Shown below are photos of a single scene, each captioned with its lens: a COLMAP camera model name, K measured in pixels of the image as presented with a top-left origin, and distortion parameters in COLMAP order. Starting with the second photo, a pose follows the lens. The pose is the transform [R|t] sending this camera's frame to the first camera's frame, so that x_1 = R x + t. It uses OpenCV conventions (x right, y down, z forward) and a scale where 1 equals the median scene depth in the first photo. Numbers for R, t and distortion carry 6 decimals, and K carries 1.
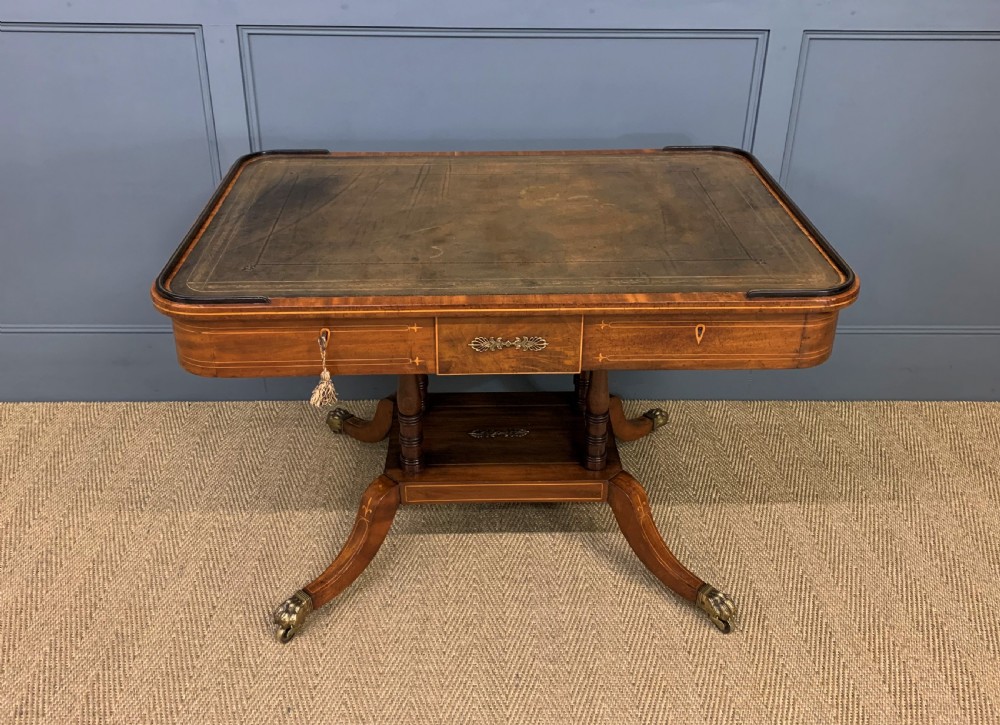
lens RADIAL K [[938.5, 0, 499.6], [0, 938.5, 290.2], [0, 0, 1]] dist [0.027970, -0.017662]
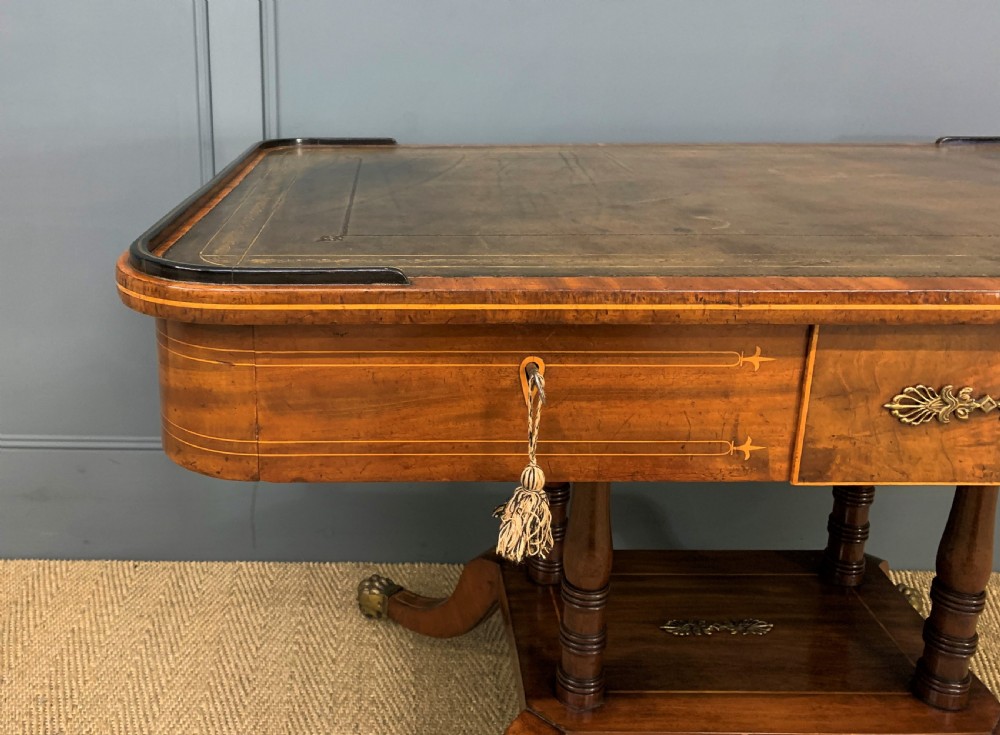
lens RADIAL K [[909.0, 0, 395.8], [0, 909.0, 279.6], [0, 0, 1]] dist [0.004000, 0.015835]
pose [[0.999714, 0.006261, -0.023070, -0.189625], [-0.010654, 0.980640, -0.195531, 0.067978], [0.021399, 0.195721, 0.980426, 0.488946]]
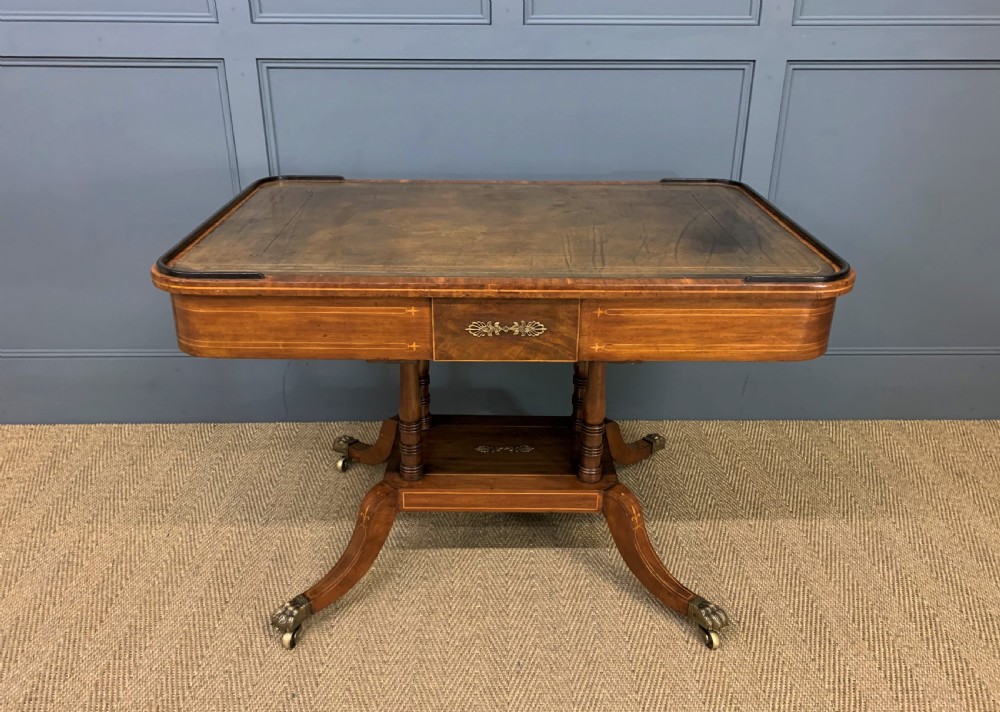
lens RADIAL K [[831.4, 0, 512.1], [0, 831.4, 340.2], [0, 0, 1]] dist [0.022113, -0.008166]
pose [[0.999959, -0.006181, -0.006657, 0.018361], [0.005901, 0.999131, -0.041269, 0.090139], [0.006906, 0.041228, 0.999126, 0.077673]]
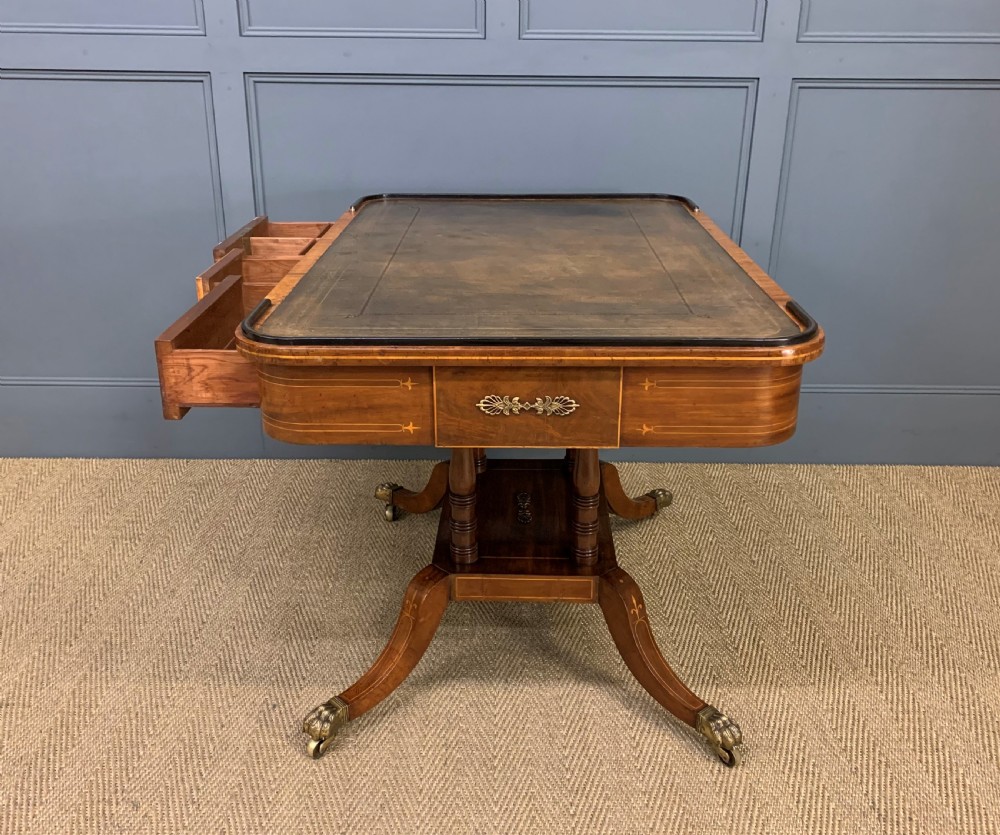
lens RADIAL K [[954.3, 0, 492.4], [0, 954.3, 389.9], [0, 0, 1]] dist [0.054443, -0.084429]
pose [[0.999786, 0.004675, -0.020149, 0.021459], [-0.006336, 0.996516, -0.083159, 0.175763], [0.019690, 0.083269, 0.996333, -0.024539]]
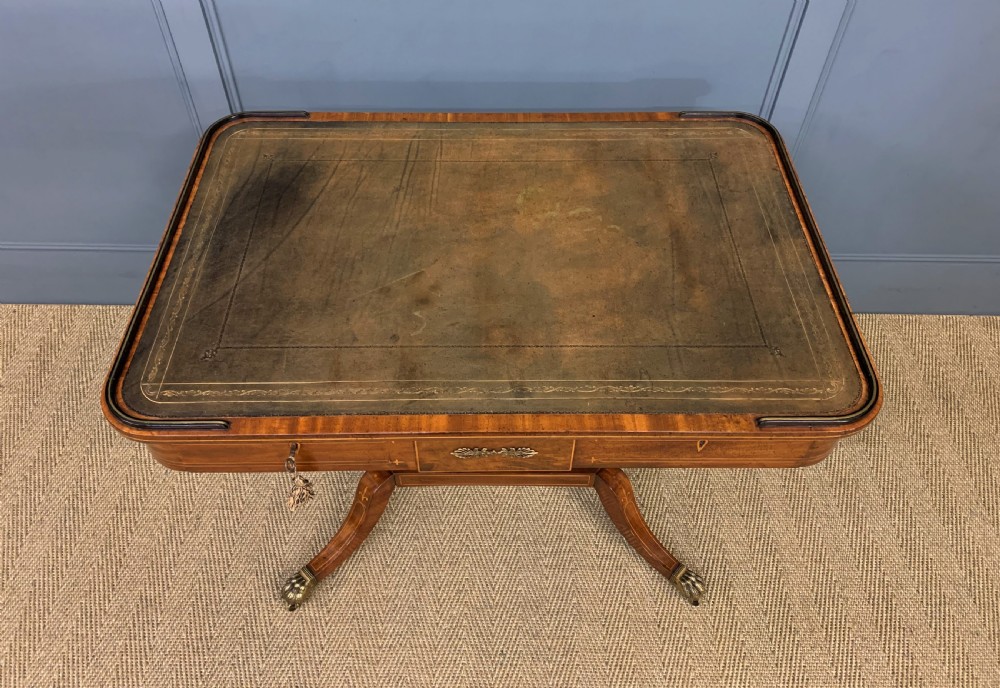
lens RADIAL K [[790.3, 0, 506.2], [0, 790.3, 290.1], [0, 0, 1]] dist [0.009491, 0.010270]
pose [[0.999790, 0.019916, -0.004880, 0.017952], [-0.016768, 0.931079, 0.364432, -0.307277], [0.011801, -0.364273, 0.931217, 0.265919]]
